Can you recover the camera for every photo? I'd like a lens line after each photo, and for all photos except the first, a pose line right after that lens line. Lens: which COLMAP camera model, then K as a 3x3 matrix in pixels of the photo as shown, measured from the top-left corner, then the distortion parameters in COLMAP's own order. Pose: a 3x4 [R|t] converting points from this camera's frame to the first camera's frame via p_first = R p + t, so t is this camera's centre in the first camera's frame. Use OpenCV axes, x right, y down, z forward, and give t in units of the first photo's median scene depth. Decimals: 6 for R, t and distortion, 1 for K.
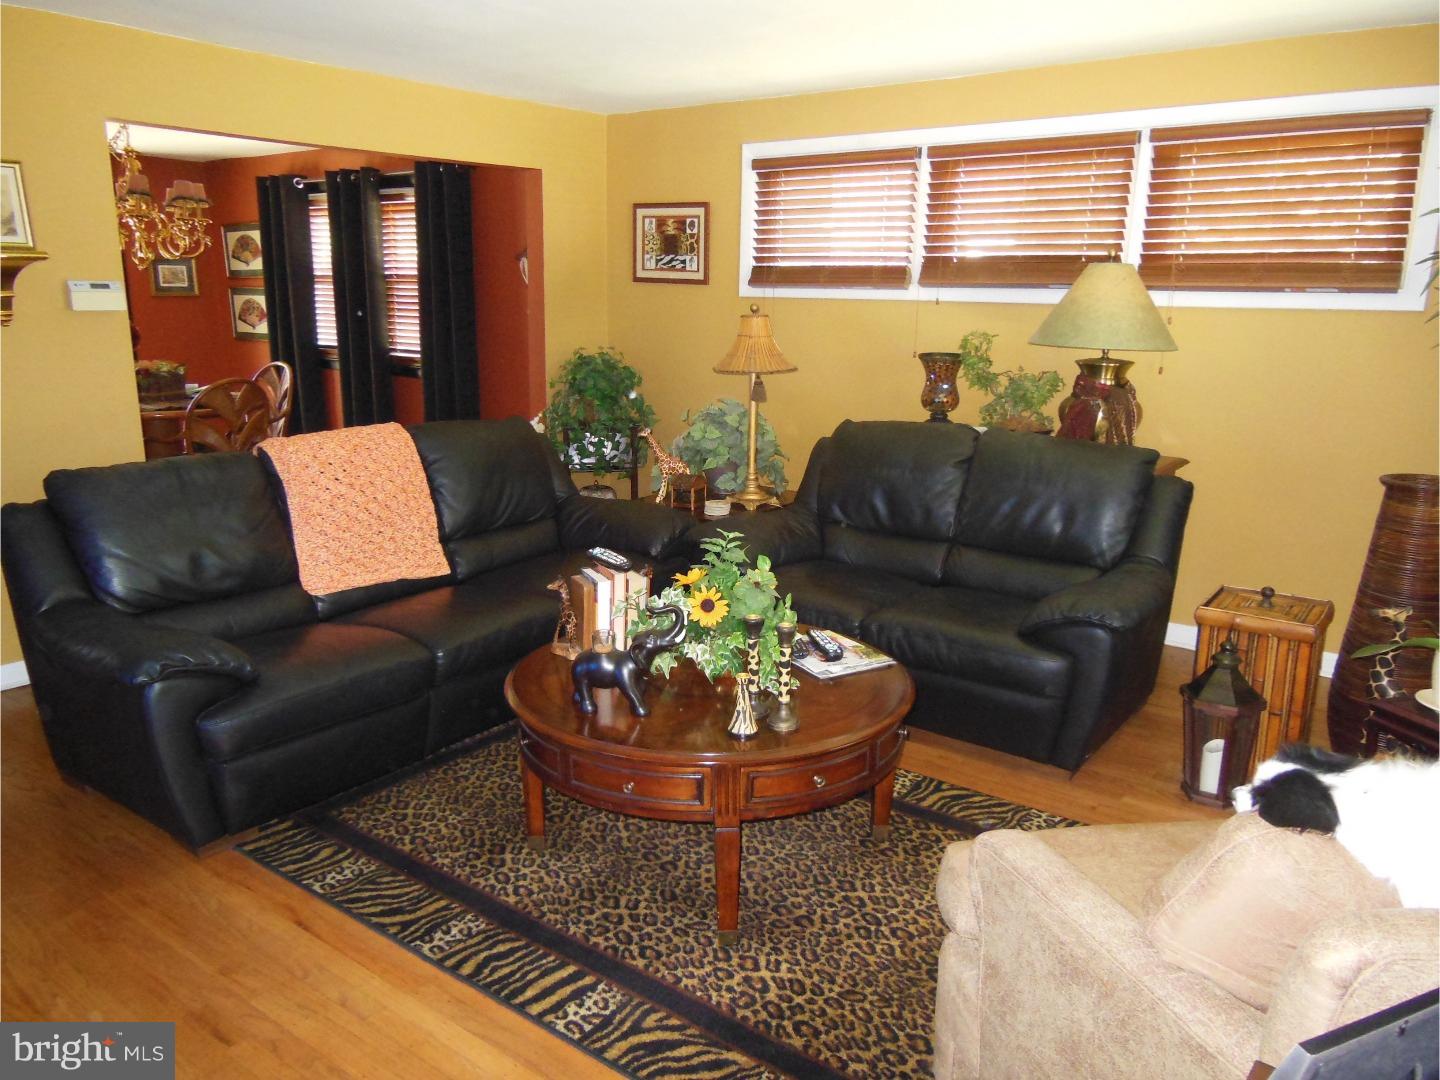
lens RADIAL K [[1059.7, 0, 711.1], [0, 1059.7, 542.4], [0, 0, 1]] dist [-0.007463, 0.035949]
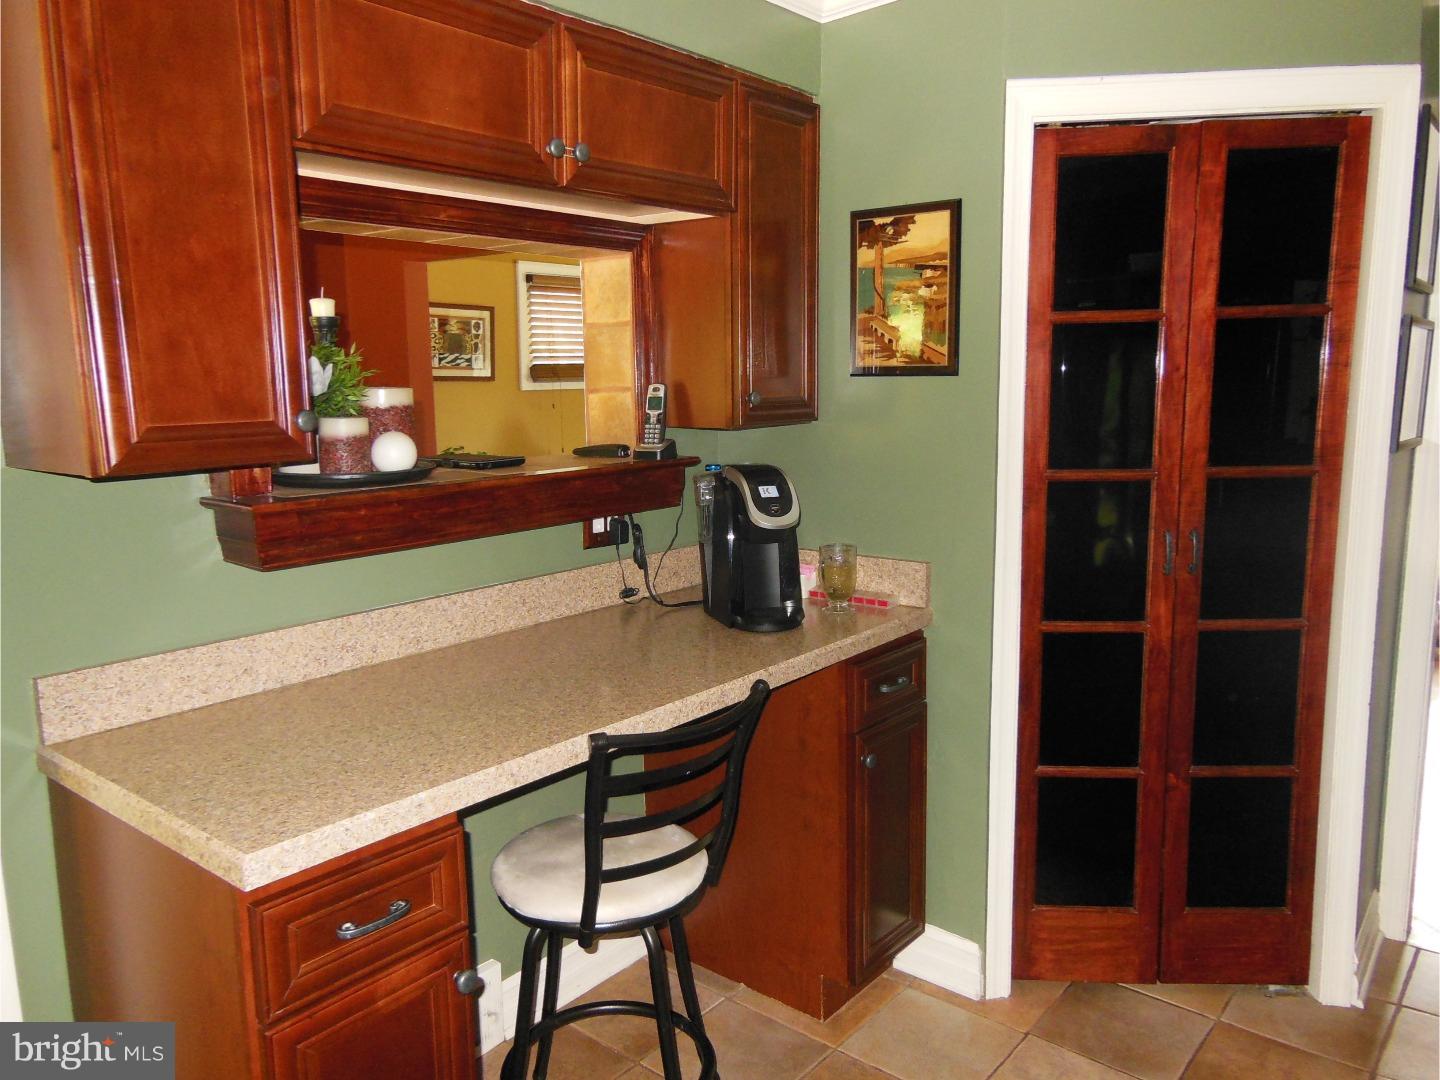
lens RADIAL K [[1059.7, 0, 711.1], [0, 1059.7, 542.4], [0, 0, 1]] dist [-0.007463, 0.035949]
pose [[0.060874, -0.169784, 0.983599, -1.121339], [0.251826, 0.956161, 0.149463, -0.198019], [-0.965856, 0.238598, 0.100962, 0.739801]]
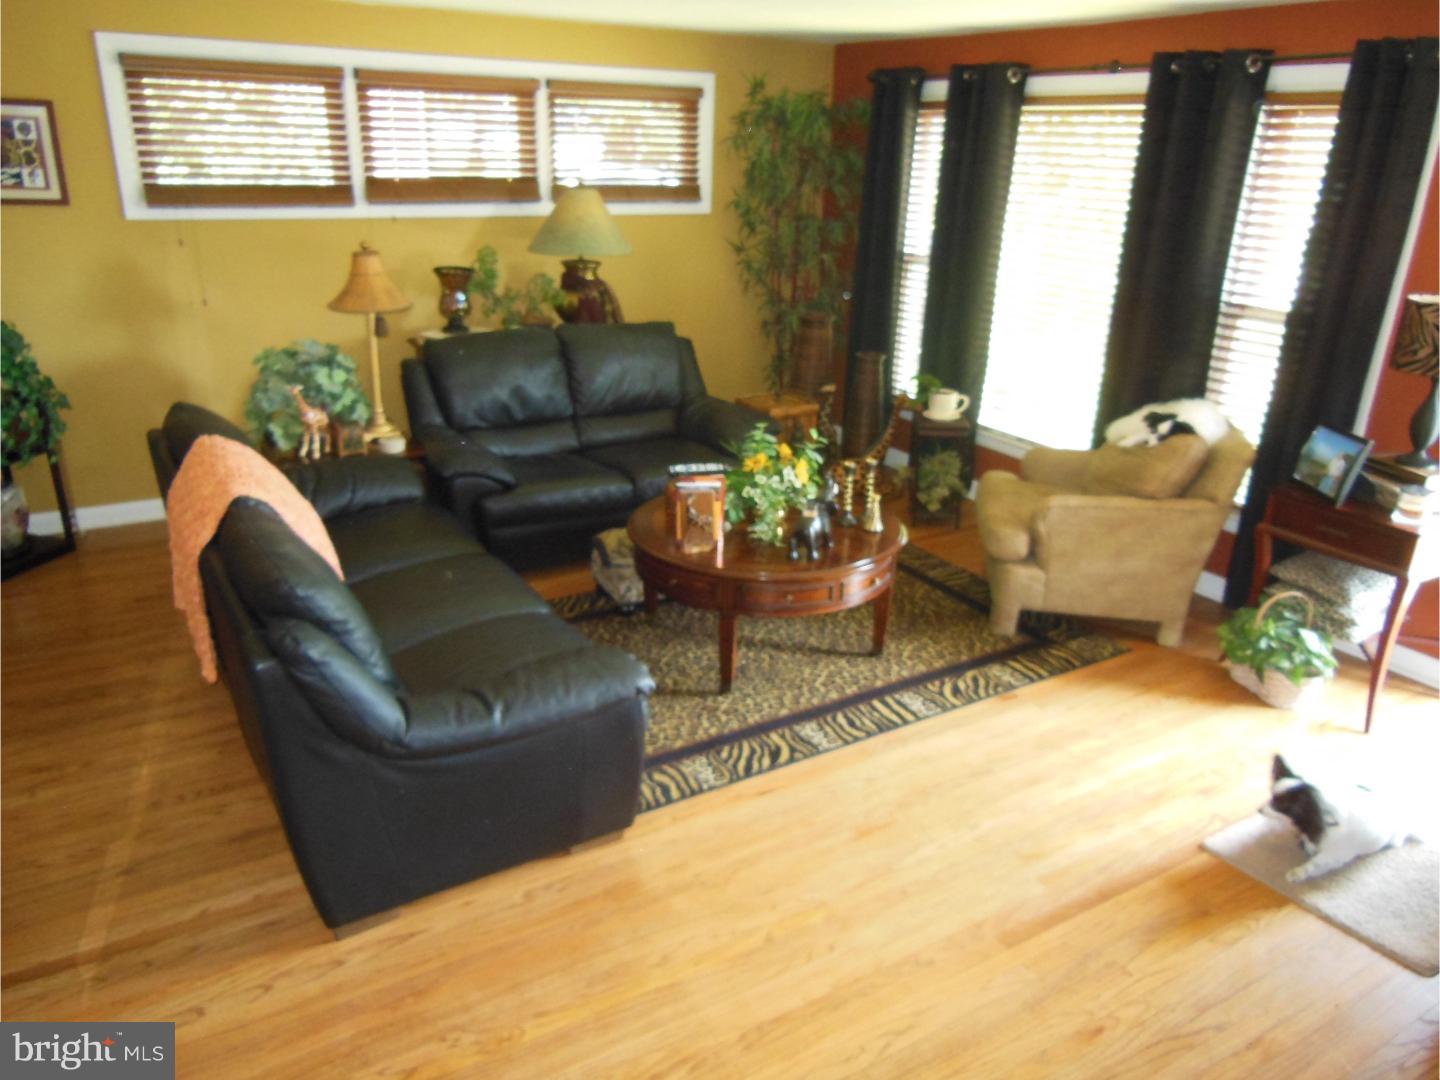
lens RADIAL K [[1076.9, 0, 720.9], [0, 1076.9, 570.8], [0, 0, 1]] dist [-0.002614, 0.001146]
pose [[0.367475, -0.352790, 0.860524, -0.652563], [0.199110, 0.933651, 0.297743, -0.131217], [-0.908470, 0.061925, 0.413338, 0.225278]]
